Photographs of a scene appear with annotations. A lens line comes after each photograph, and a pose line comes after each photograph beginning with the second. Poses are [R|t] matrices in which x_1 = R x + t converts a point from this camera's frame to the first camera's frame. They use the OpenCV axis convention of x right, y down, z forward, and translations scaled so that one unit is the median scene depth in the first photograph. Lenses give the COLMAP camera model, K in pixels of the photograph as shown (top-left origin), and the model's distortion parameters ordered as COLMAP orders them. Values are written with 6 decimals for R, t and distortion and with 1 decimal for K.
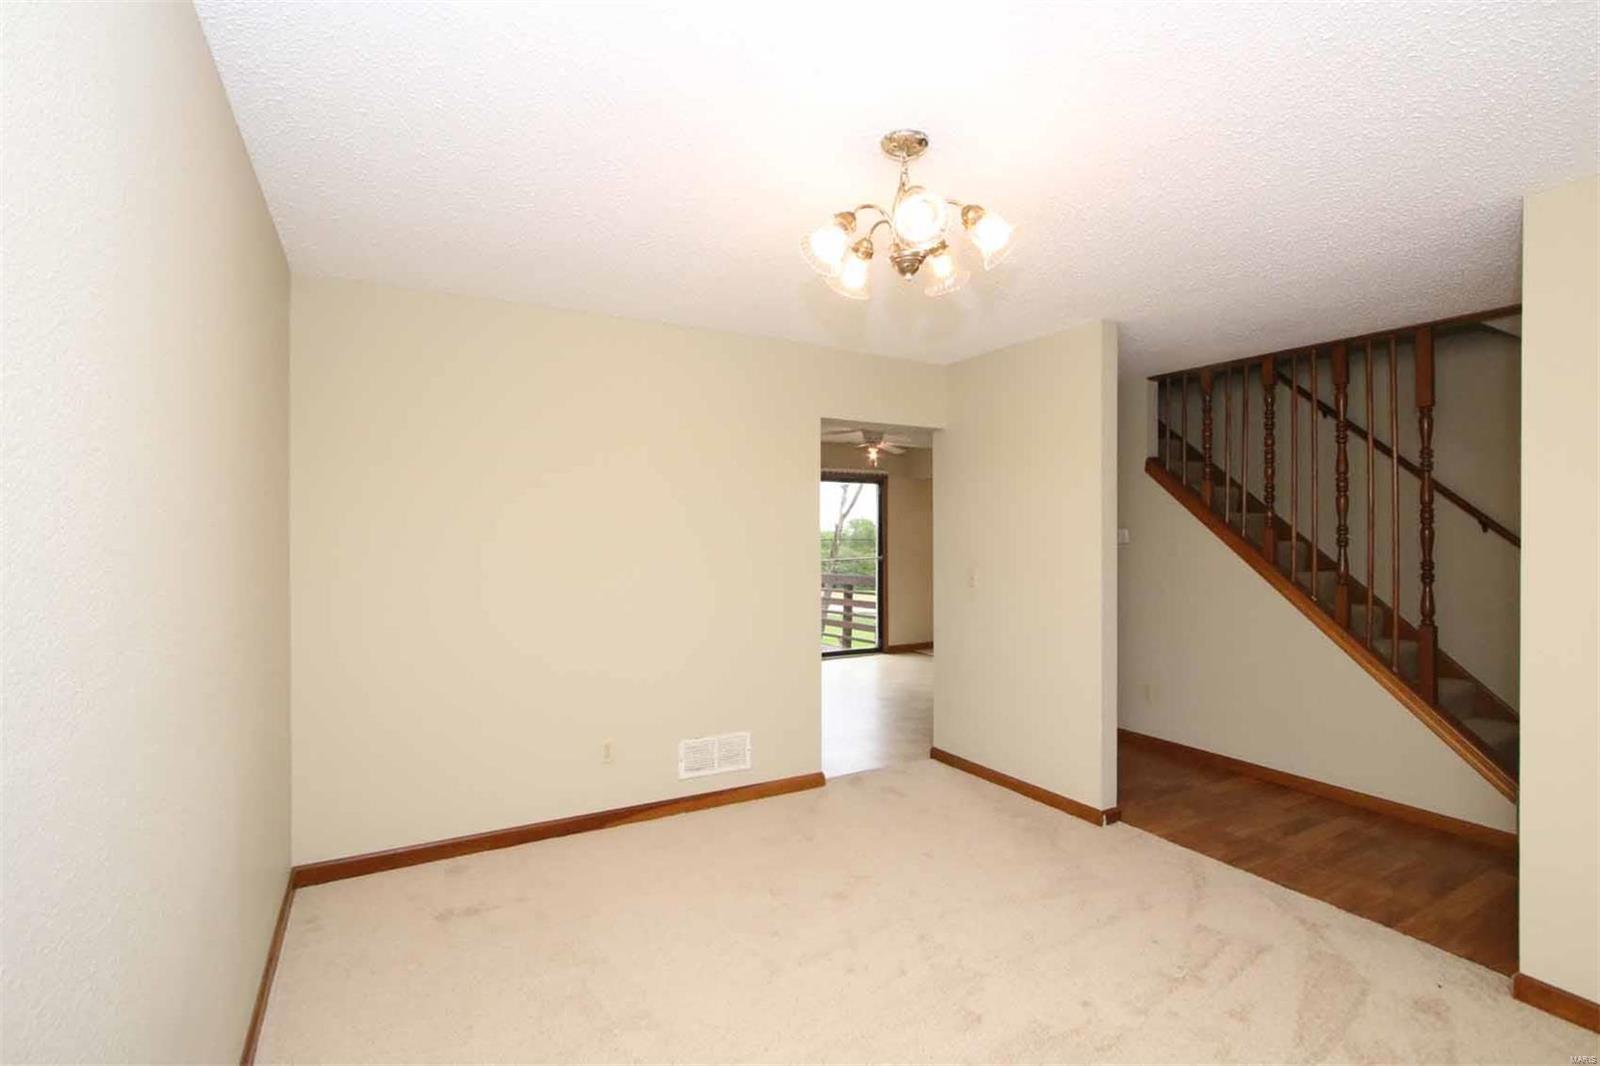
lens RADIAL K [[735.2, 0, 788.5], [0, 735.2, 536.8], [0, 0, 1]] dist [-0.002243, -0.000004]
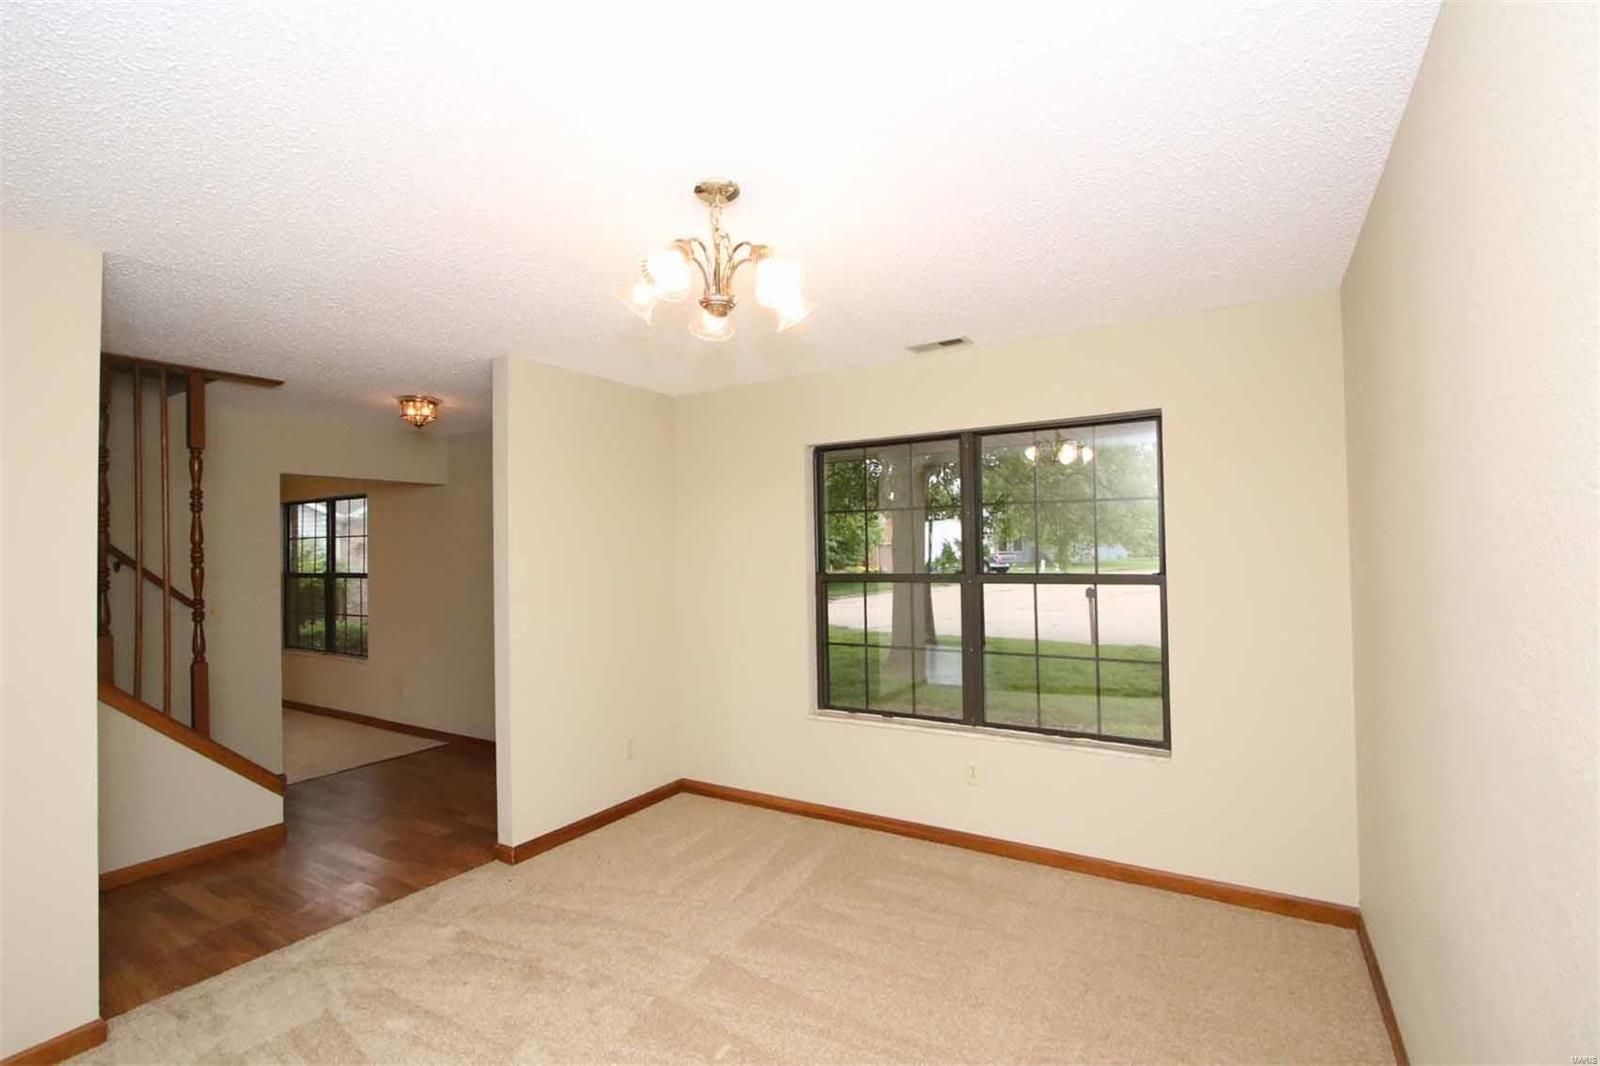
lens RADIAL K [[735.2, 0, 788.5], [0, 735.2, 536.8], [0, 0, 1]] dist [-0.002243, -0.000004]
pose [[-0.490085, 0.026847, 0.871261, -0.454614], [0.020785, 0.999601, -0.019110, -0.018791], [-0.871427, 0.008743, -0.490448, 0.838402]]
